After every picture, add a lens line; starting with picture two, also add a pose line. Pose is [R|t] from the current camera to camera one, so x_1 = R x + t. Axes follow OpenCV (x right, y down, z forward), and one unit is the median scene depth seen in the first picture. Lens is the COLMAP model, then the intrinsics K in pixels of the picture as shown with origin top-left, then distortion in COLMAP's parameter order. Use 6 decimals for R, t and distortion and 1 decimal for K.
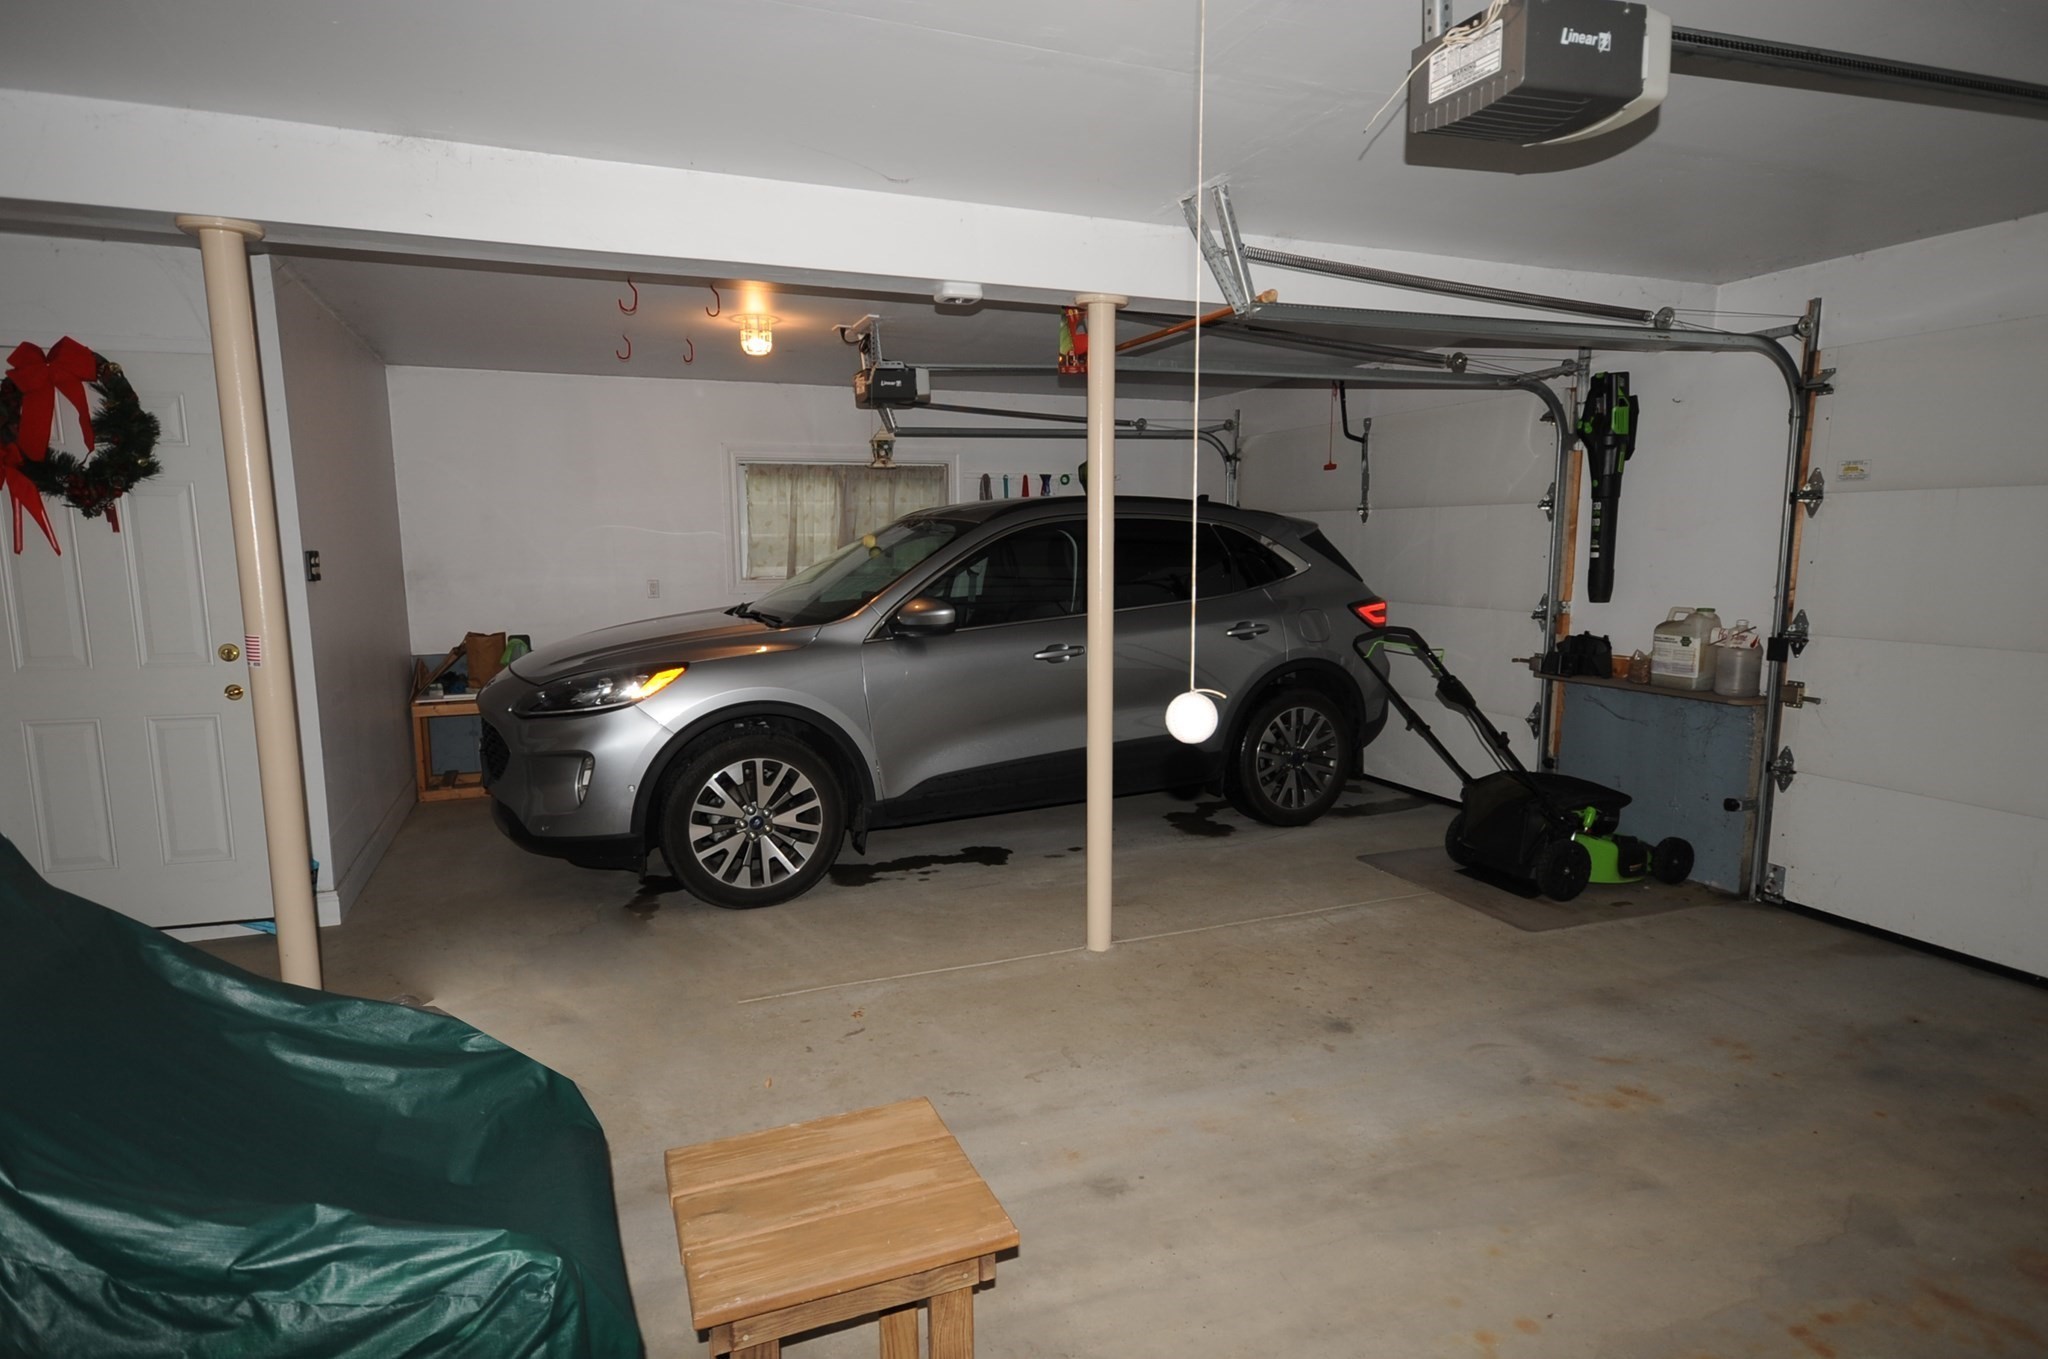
lens RADIAL K [[1098.6, 0, 1024.0], [0, 1098.6, 679.5], [0, 0, 1]] dist [0.000933, -0.000037]
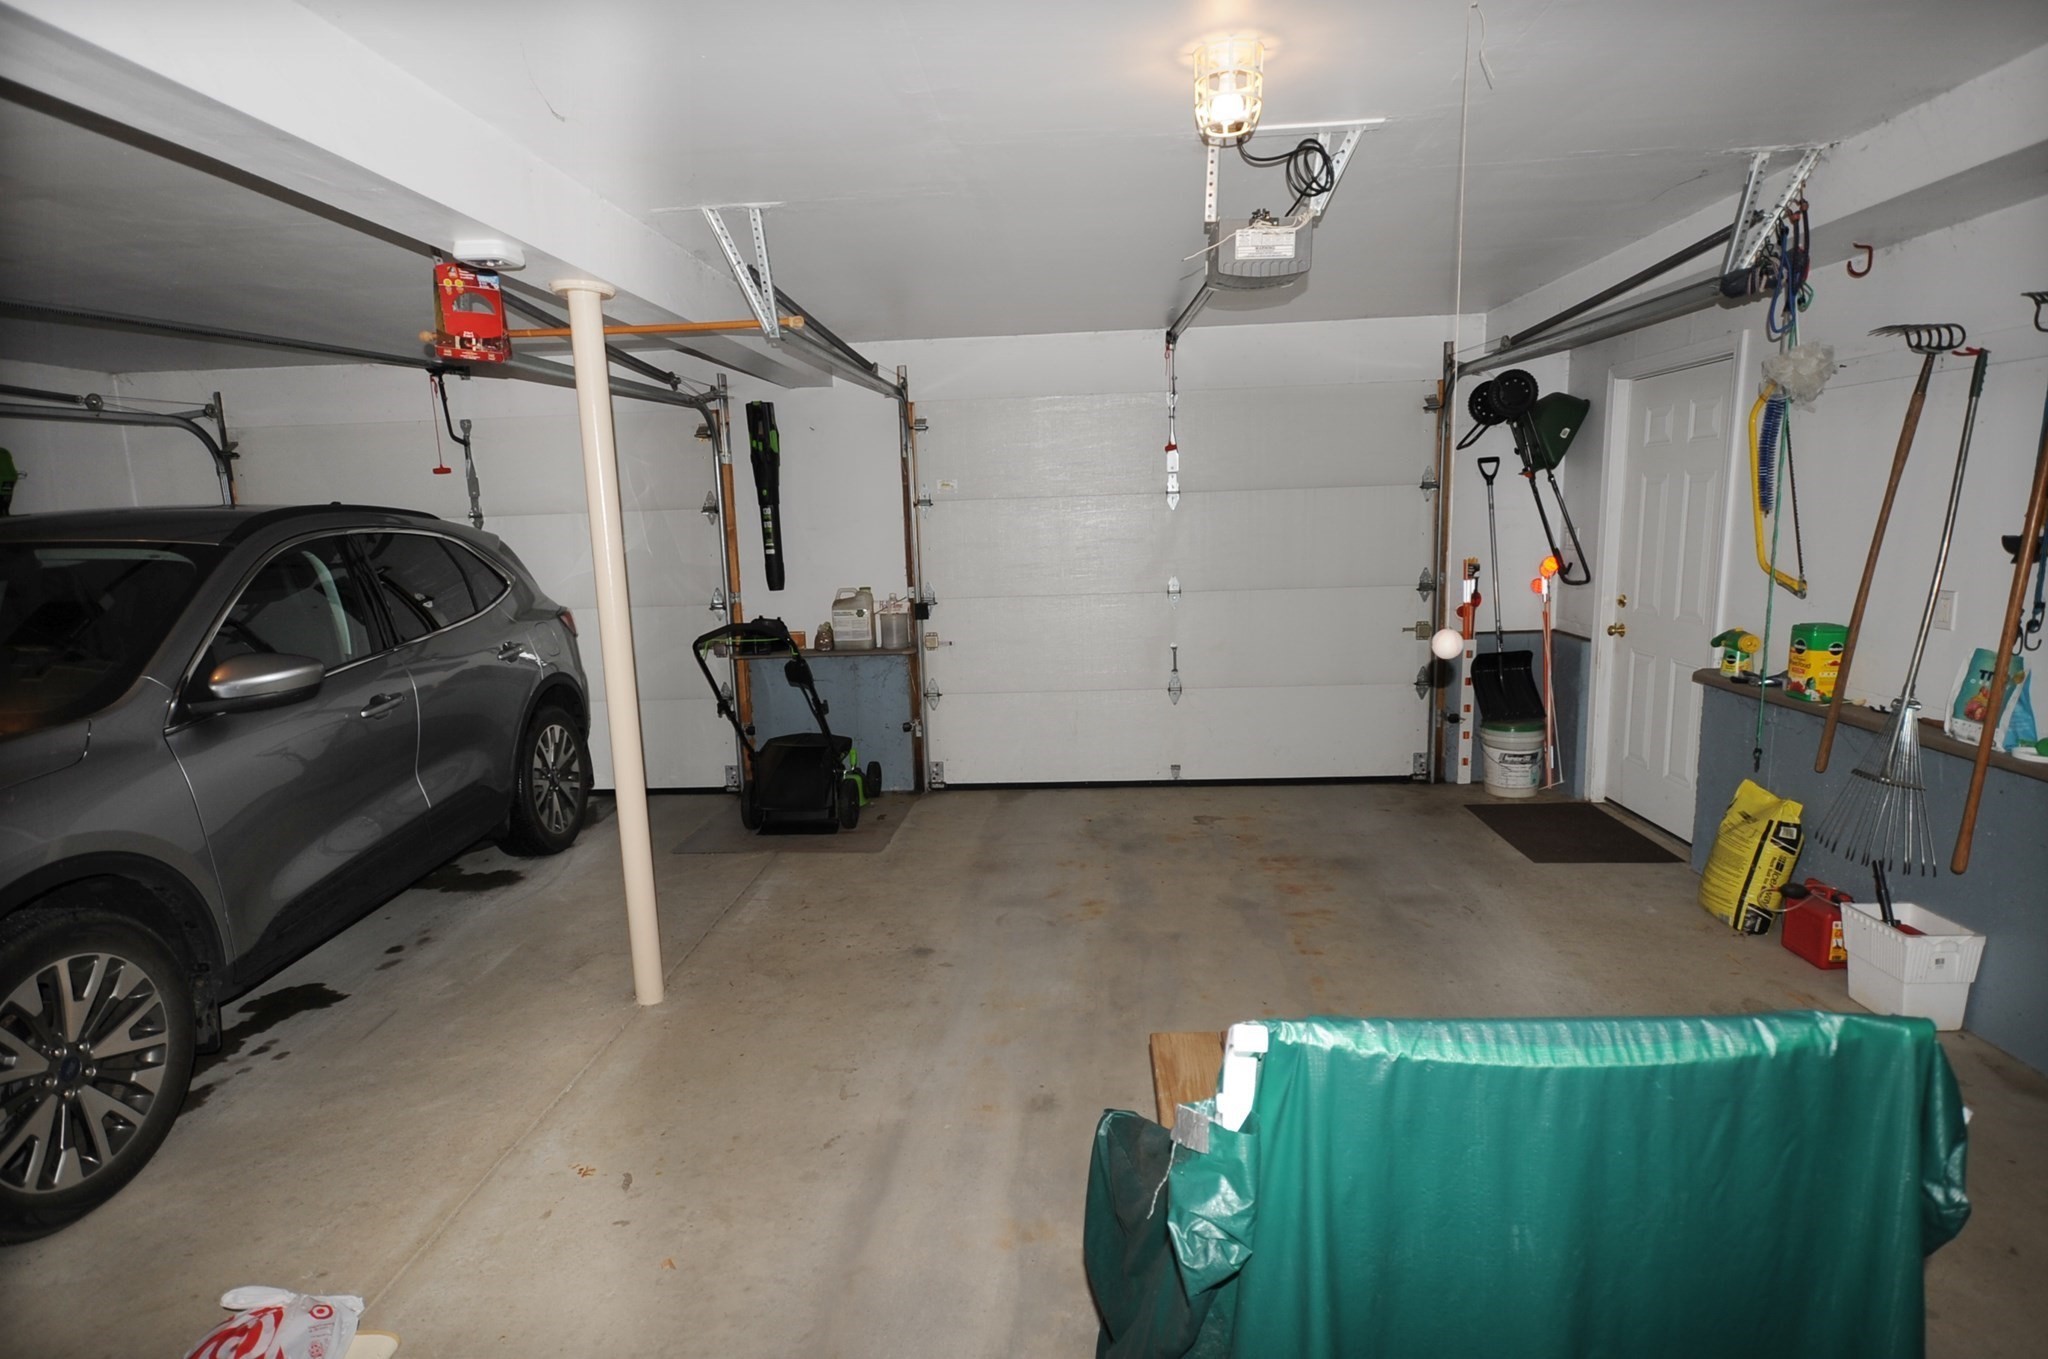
lens RADIAL K [[1088.2, 0, 1024.0], [0, 1088.2, 679.5], [0, 0, 1]] dist [0.014843, 0.000084]
pose [[0.430713, -0.150949, 0.889776, -0.499105], [0.148823, 0.984295, 0.094943, -0.052663], [-0.890134, 0.091526, 0.446413, 0.256553]]
